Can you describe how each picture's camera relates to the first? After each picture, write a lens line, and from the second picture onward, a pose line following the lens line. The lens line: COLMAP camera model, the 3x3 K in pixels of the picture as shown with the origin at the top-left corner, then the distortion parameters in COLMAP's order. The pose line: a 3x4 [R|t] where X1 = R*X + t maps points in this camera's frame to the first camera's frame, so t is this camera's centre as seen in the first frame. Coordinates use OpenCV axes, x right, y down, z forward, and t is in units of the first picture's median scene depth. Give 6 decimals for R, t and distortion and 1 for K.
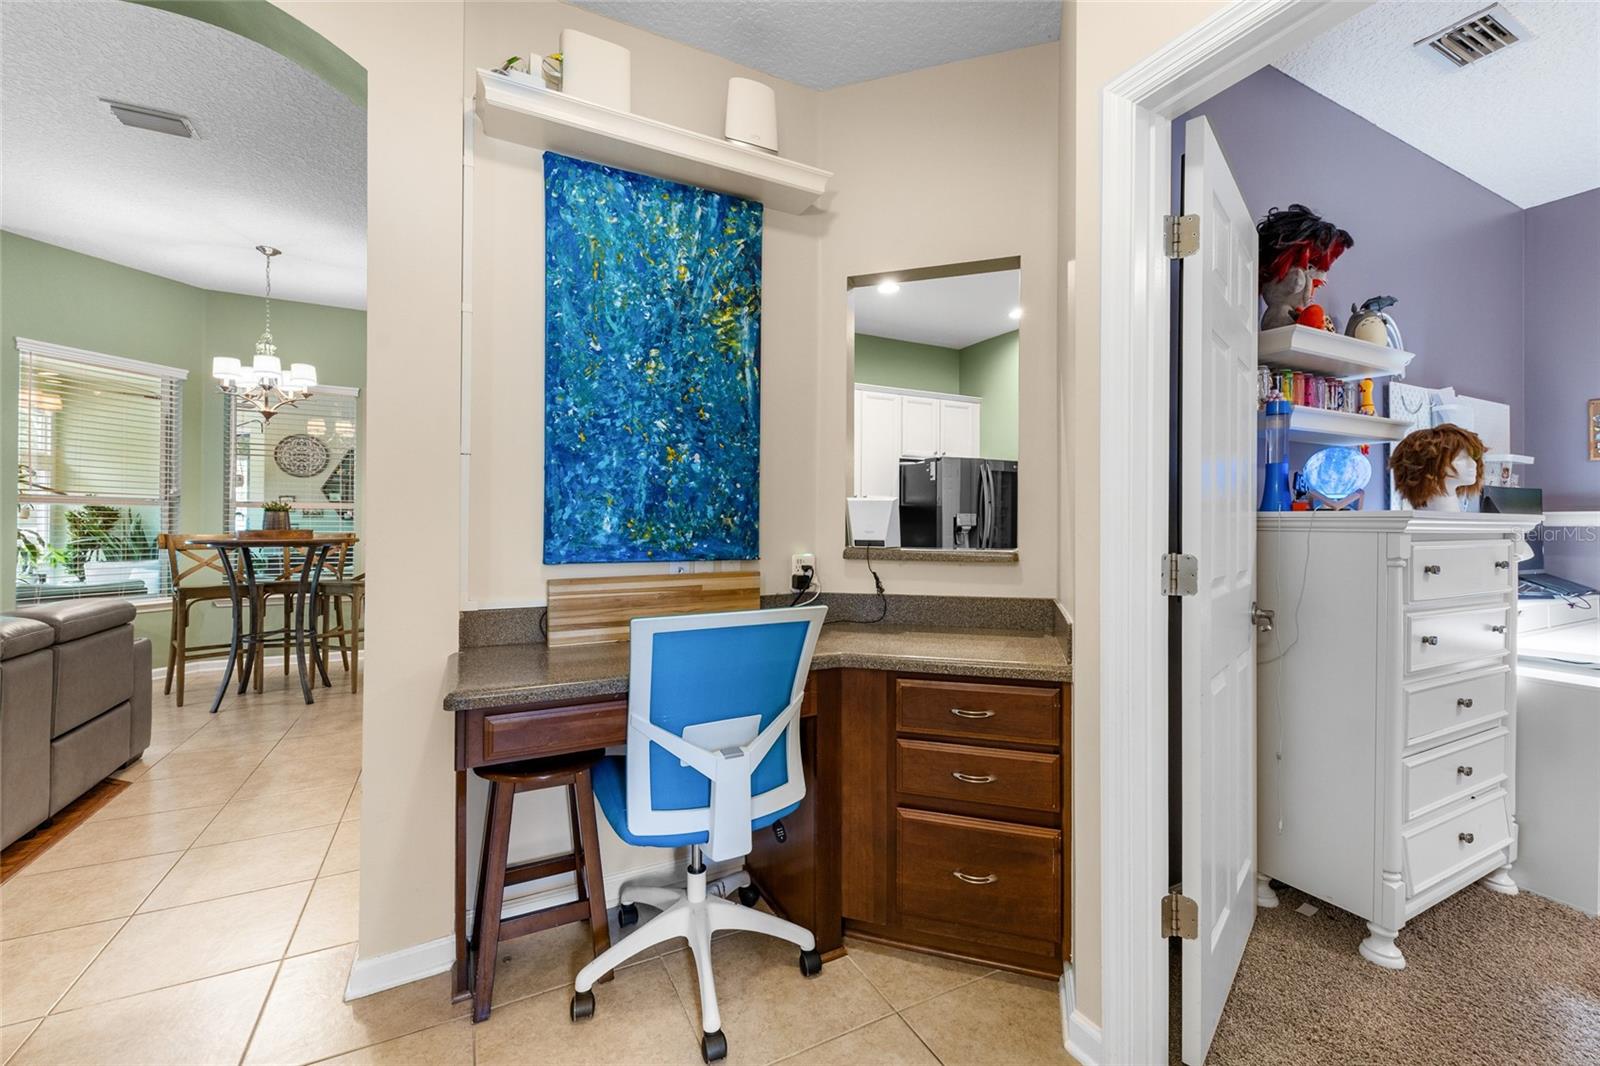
lens RADIAL K [[620.6, 0, 813.9], [0, 620.6, 525.9], [0, 0, 1]] dist [0.012670, -0.005687]
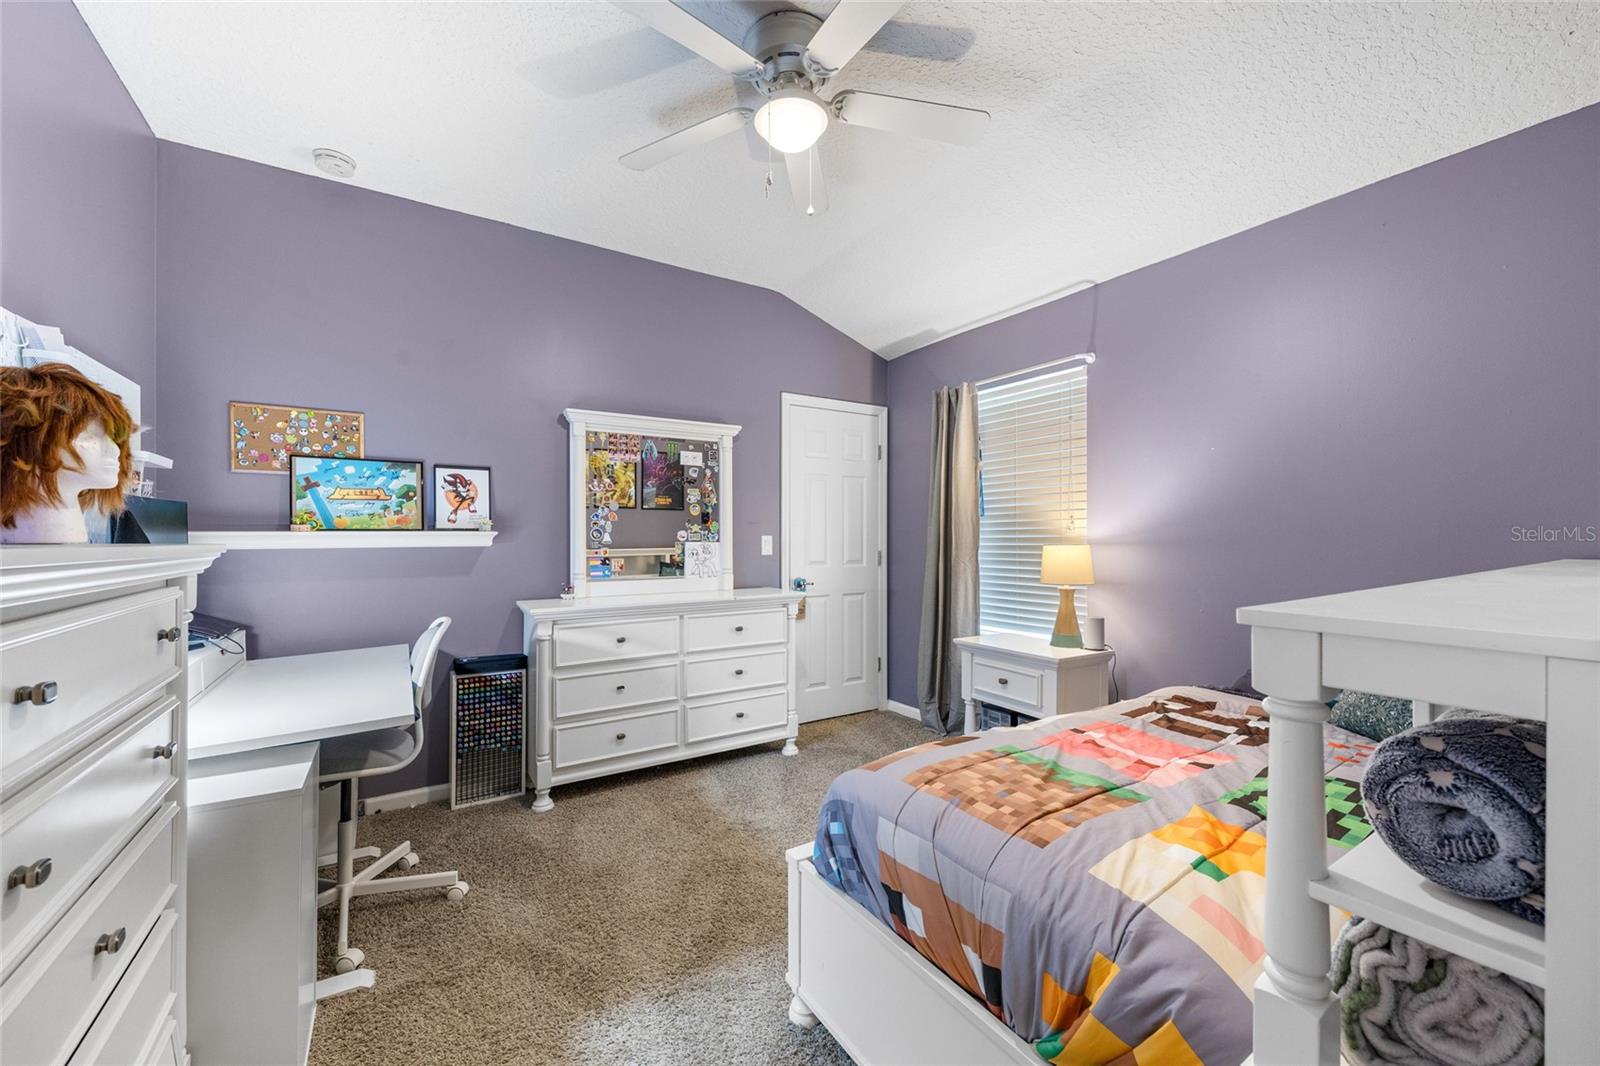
lens RADIAL K [[620.6, 0, 805.6], [0, 620.6, 532.5], [0, 0, 1]] dist [0.012670, -0.005687]
pose [[-0.114494, 0.003028, 0.993419, 0.448486], [0.004313, 0.999987, -0.002551, -0.024175], [-0.993415, 0.003992, -0.114506, 0.465498]]
